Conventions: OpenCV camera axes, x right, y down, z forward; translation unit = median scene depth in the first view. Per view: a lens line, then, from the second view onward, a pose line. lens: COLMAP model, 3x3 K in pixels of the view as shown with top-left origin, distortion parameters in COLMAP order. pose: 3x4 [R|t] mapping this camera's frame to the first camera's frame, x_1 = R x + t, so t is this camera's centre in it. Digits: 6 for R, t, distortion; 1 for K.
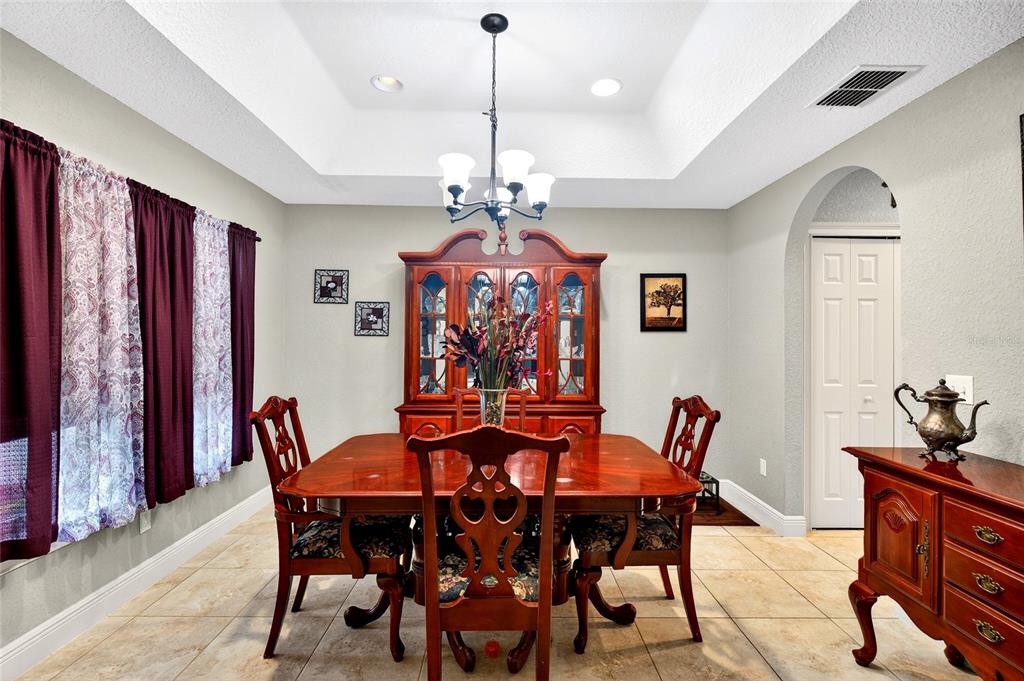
lens RADIAL K [[466.7, 0, 513.6], [0, 466.7, 341.1], [0, 0, 1]] dist [0.002538, -0.000942]
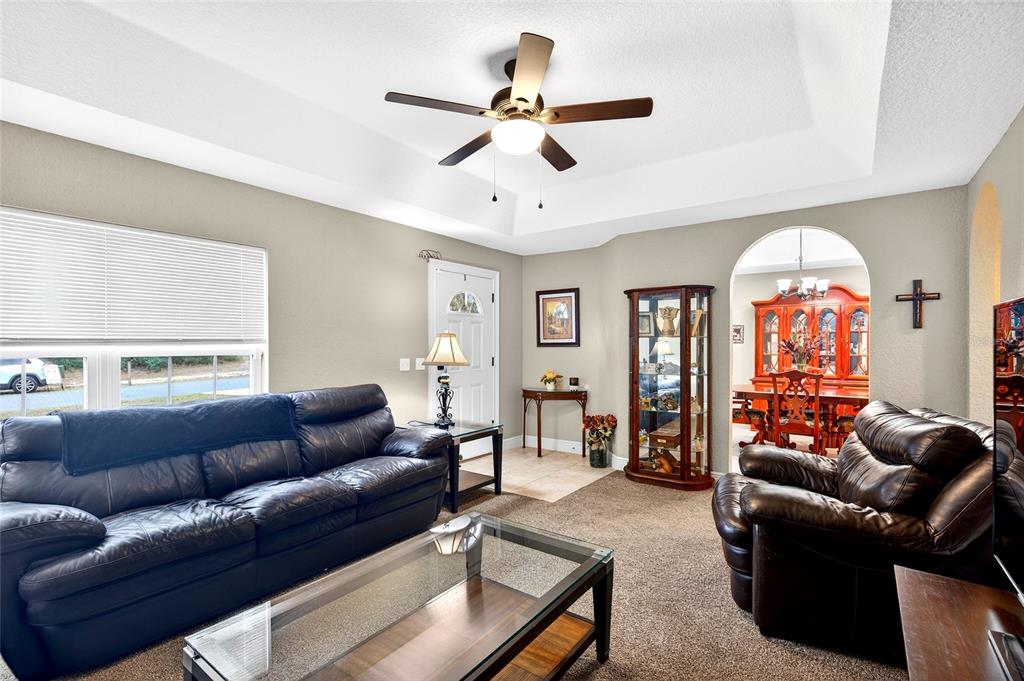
lens RADIAL K [[466.7, 0, 517.6], [0, 466.7, 345.0], [0, 0, 1]] dist [0.002538, -0.000942]
pose [[0.799903, -0.007136, -0.600087, 0.152825], [0.004448, 0.999972, -0.005963, 0.003634], [0.600113, 0.002101, 0.799912, -1.196253]]
